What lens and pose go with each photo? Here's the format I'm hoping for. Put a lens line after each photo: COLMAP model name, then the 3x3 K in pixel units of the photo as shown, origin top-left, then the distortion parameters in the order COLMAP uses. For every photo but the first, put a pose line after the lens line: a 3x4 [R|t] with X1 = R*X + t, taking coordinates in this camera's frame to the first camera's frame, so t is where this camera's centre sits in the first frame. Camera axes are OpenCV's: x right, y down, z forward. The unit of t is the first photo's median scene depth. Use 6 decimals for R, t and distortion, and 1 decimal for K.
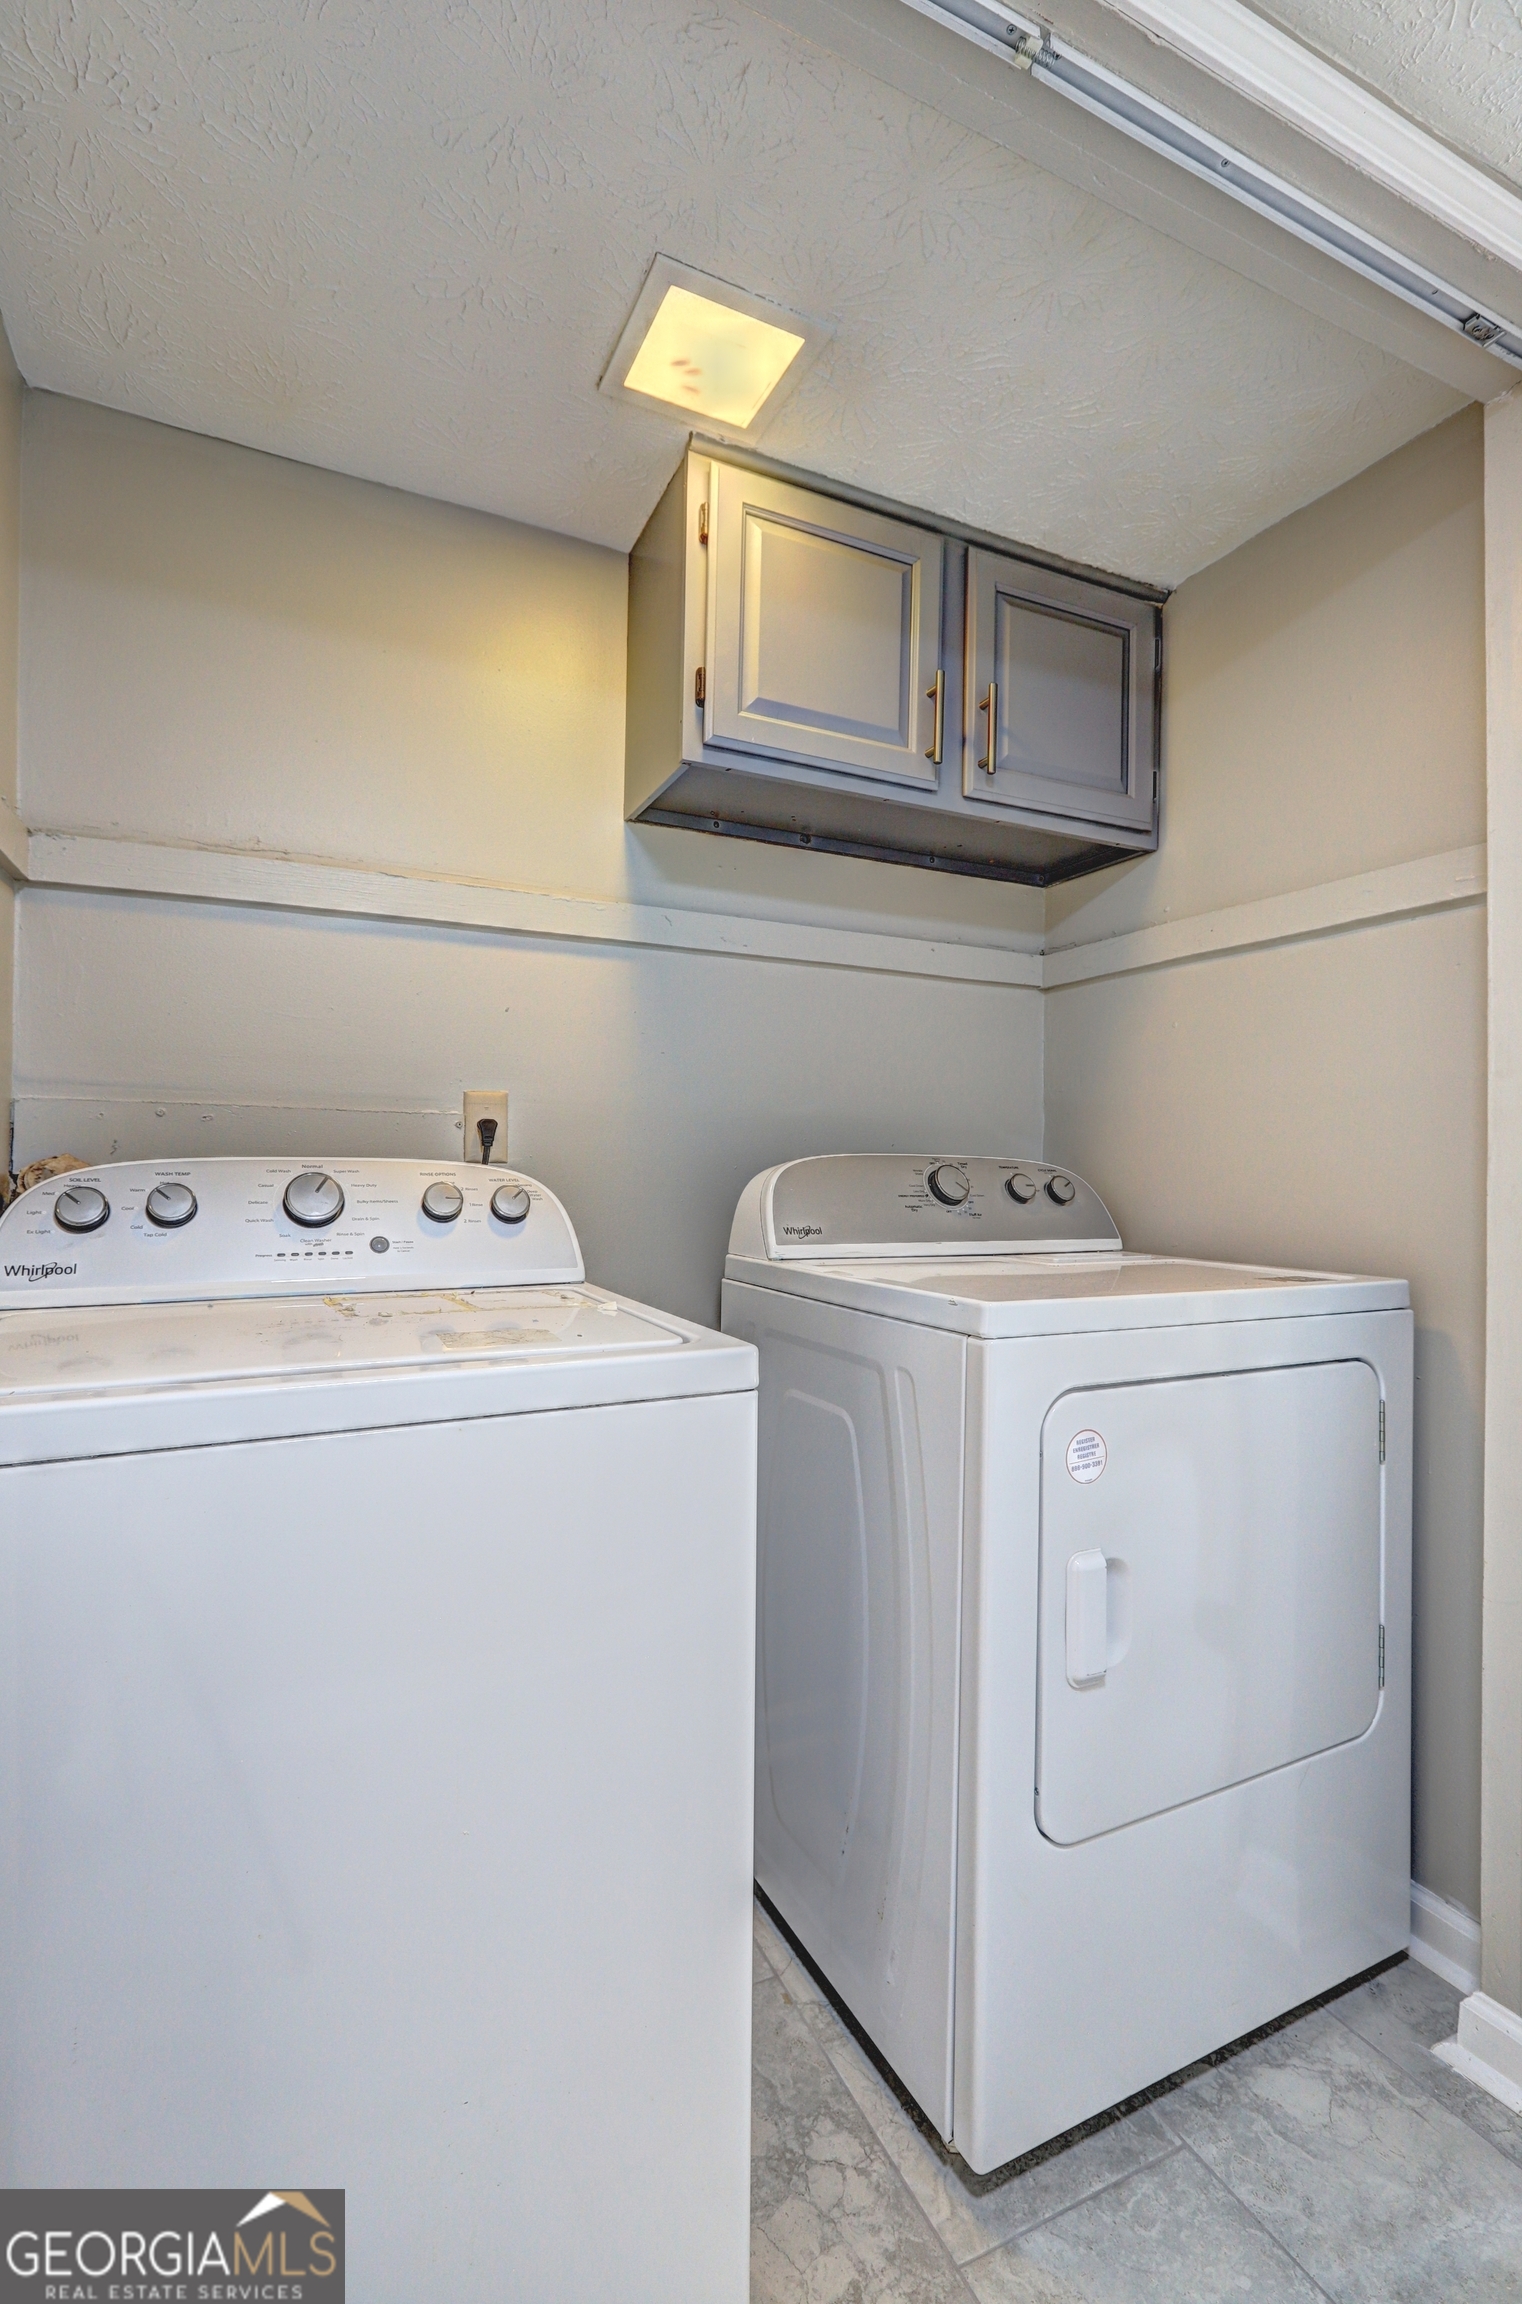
lens RADIAL K [[1050.3, 0, 761.0], [0, 1050.3, 1152.0], [0, 0, 1]] dist [0.001977, 0.000574]
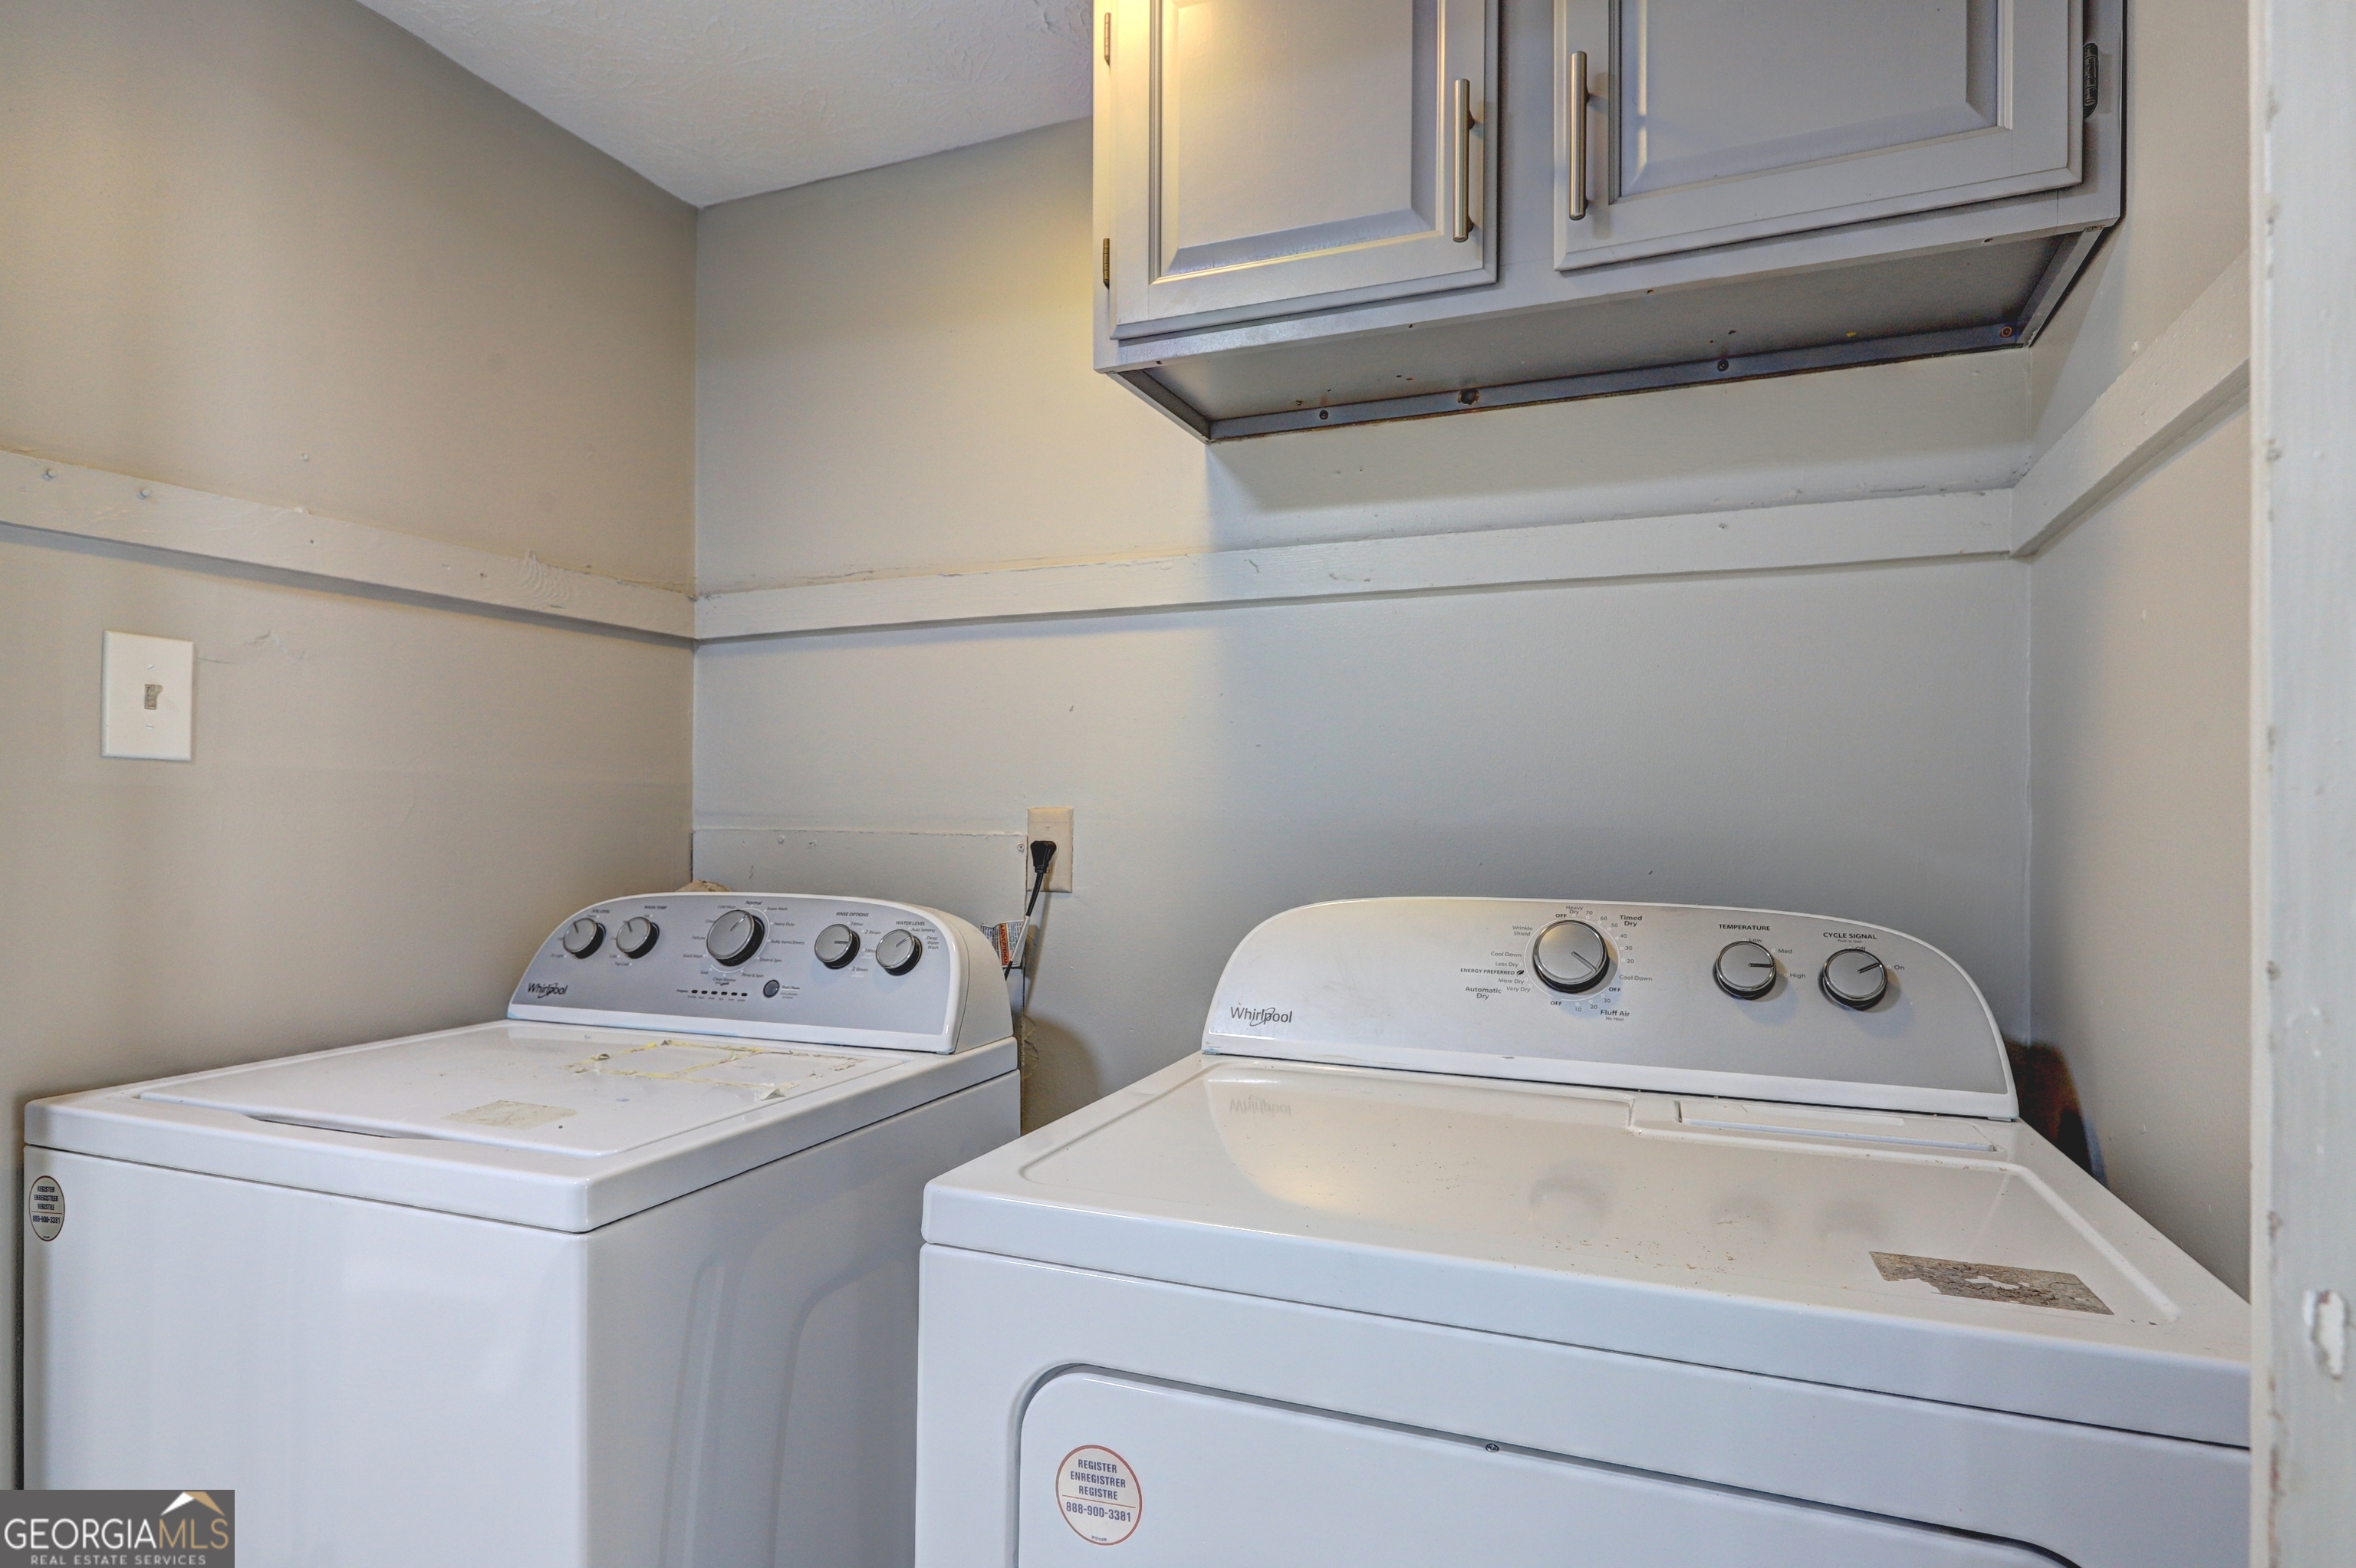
lens RADIAL K [[1270.8, 0, 1178.8], [0, 1270.8, 814.4], [0, 0, 1]] dist [-0.000397, 0.000063]
pose [[0.661491, -0.012175, -0.749854, 0.585556], [0.011008, 0.999918, -0.006524, -0.045350], [0.749872, -0.003939, 0.661571, 0.406583]]
